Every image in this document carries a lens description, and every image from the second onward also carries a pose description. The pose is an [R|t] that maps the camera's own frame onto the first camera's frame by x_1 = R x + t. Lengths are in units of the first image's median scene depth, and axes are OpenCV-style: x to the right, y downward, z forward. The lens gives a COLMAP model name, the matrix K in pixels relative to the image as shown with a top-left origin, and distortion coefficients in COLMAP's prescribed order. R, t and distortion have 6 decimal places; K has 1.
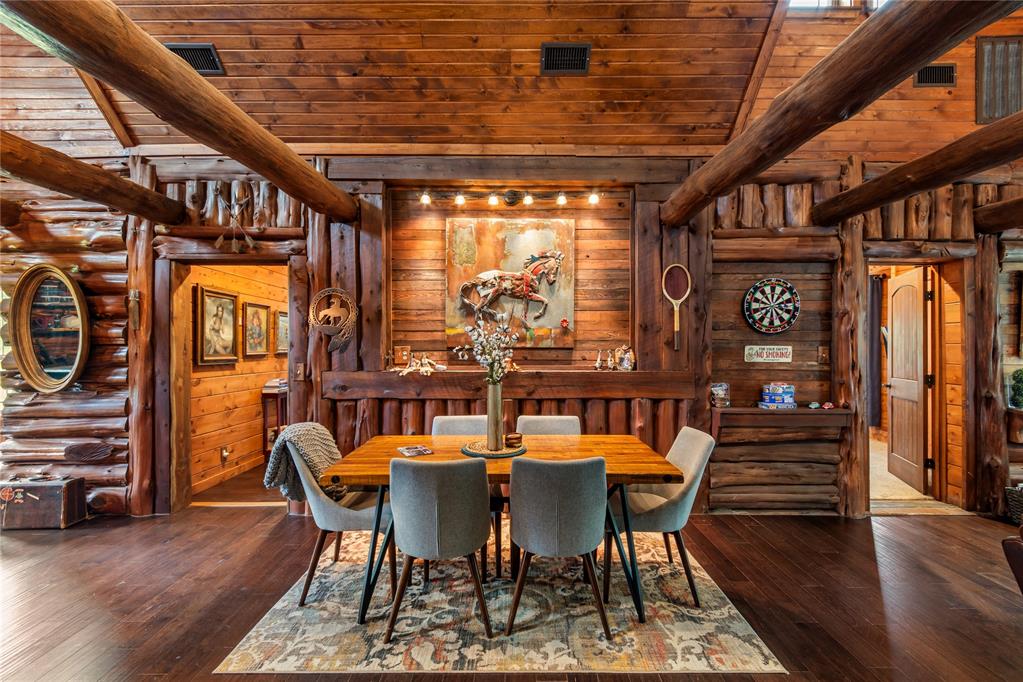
lens RADIAL K [[452.1, 0, 512.2], [0, 452.1, 346.6], [0, 0, 1]] dist [0.004728, -0.000115]
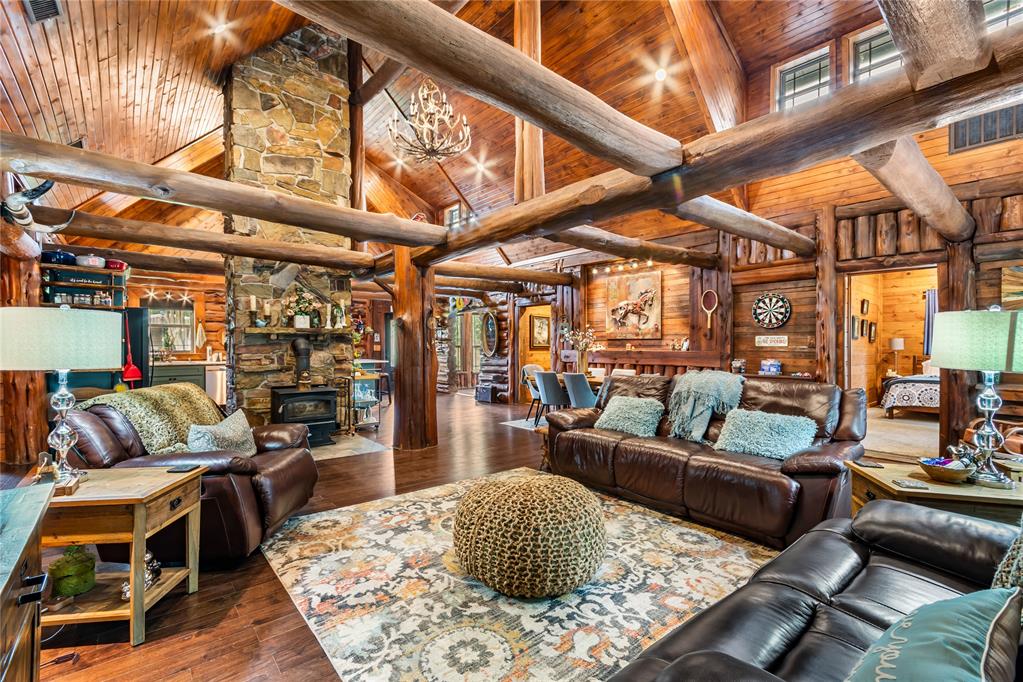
lens RADIAL K [[452.1, 0, 512.2], [0, 452.1, 346.6], [0, 0, 1]] dist [0.004728, -0.000115]
pose [[0.652375, 0.001486, -0.757895, 1.183697], [-0.002307, 0.999997, -0.000025, 0.038073], [0.757893, 0.001765, 0.652377, -0.715323]]
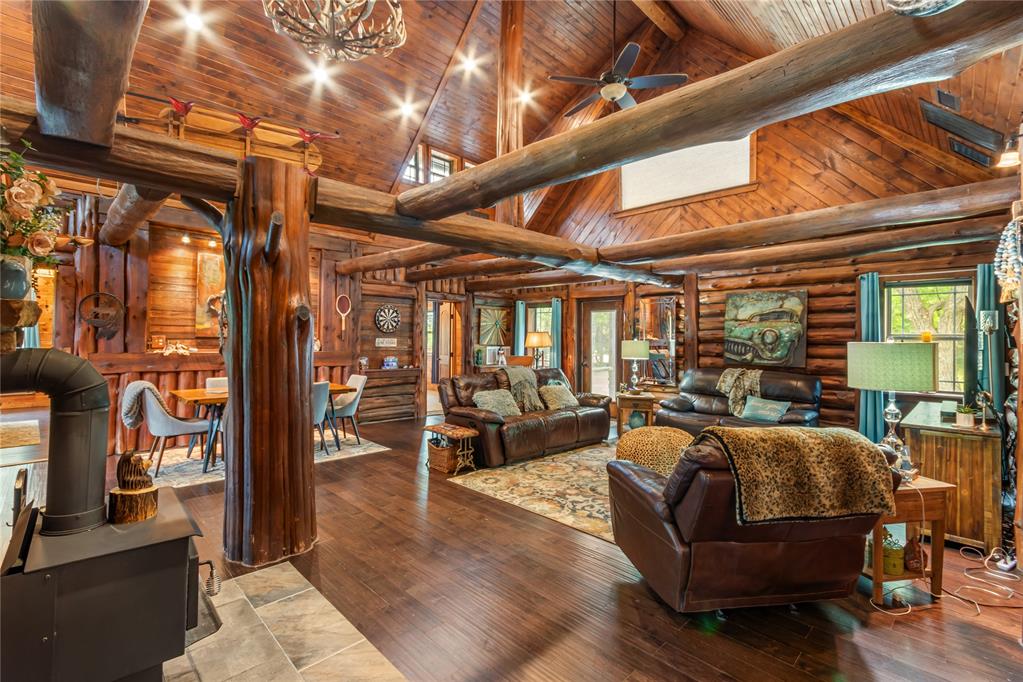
lens RADIAL K [[458.9, 0, 510.4], [0, 458.9, 337.2], [0, 0, 1]] dist [0.003253, 0.000218]
pose [[0.707551, 0.013464, 0.706534, -0.498332], [-0.013441, 0.999894, -0.005594, -0.002961], [-0.706534, -0.005538, 0.707657, -0.854342]]
